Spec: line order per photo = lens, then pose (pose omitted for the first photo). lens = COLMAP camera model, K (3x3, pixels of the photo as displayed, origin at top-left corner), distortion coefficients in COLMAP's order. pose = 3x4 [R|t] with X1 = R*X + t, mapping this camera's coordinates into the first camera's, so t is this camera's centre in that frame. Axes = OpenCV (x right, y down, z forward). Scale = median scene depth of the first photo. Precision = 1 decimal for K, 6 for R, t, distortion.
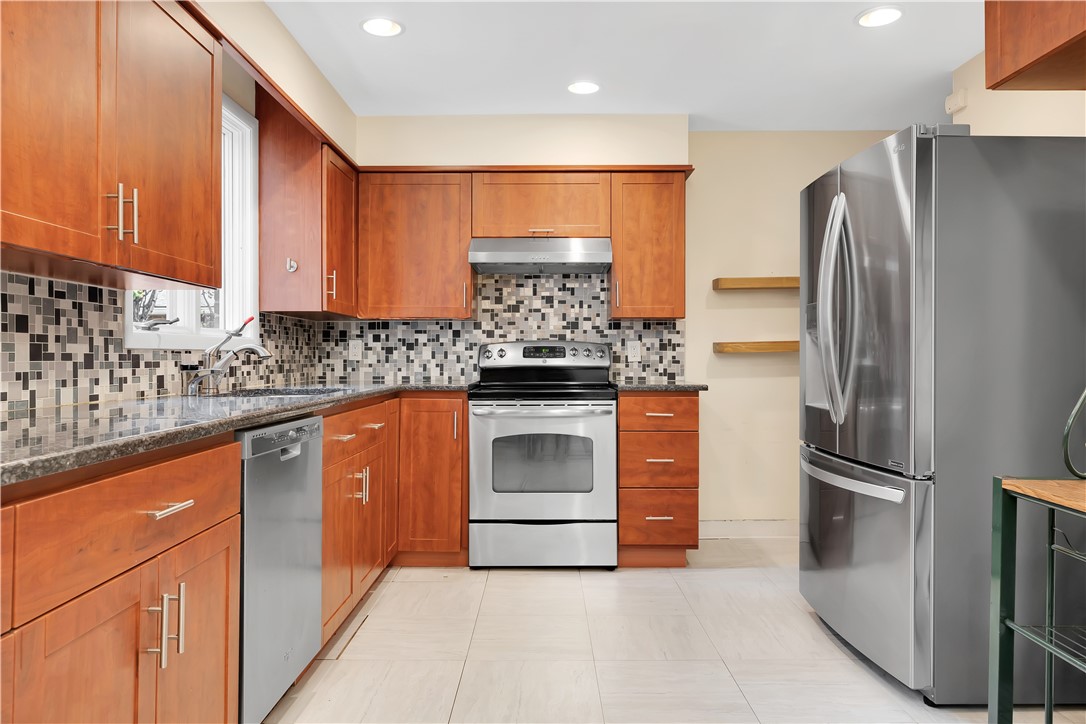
lens RADIAL K [[721.1, 0, 544.2], [0, 721.1, 359.5], [0, 0, 1]] dist [-0.001774, -0.003295]
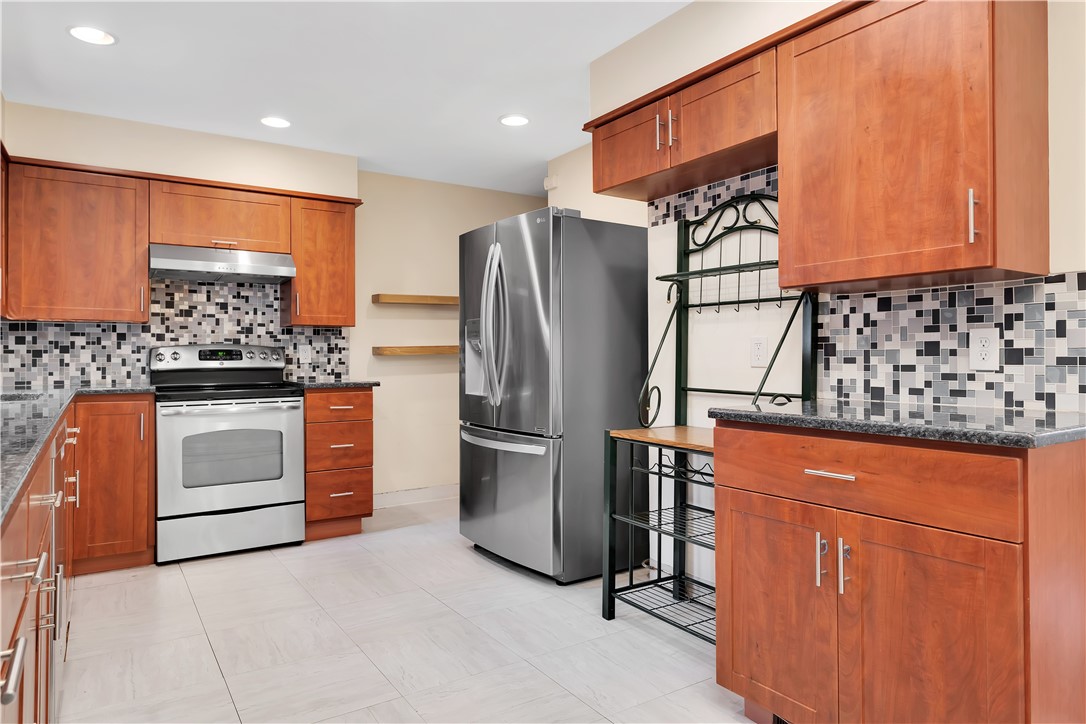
lens RADIAL K [[672.0, 0, 541.3], [0, 672.0, 357.8], [0, 0, 1]] dist [-0.006804, -0.002374]
pose [[0.831663, -0.004615, 0.555262, -0.172111], [0.007048, 0.999973, -0.002245, -0.000656], [-0.555237, 0.005781, 0.831672, -0.101053]]
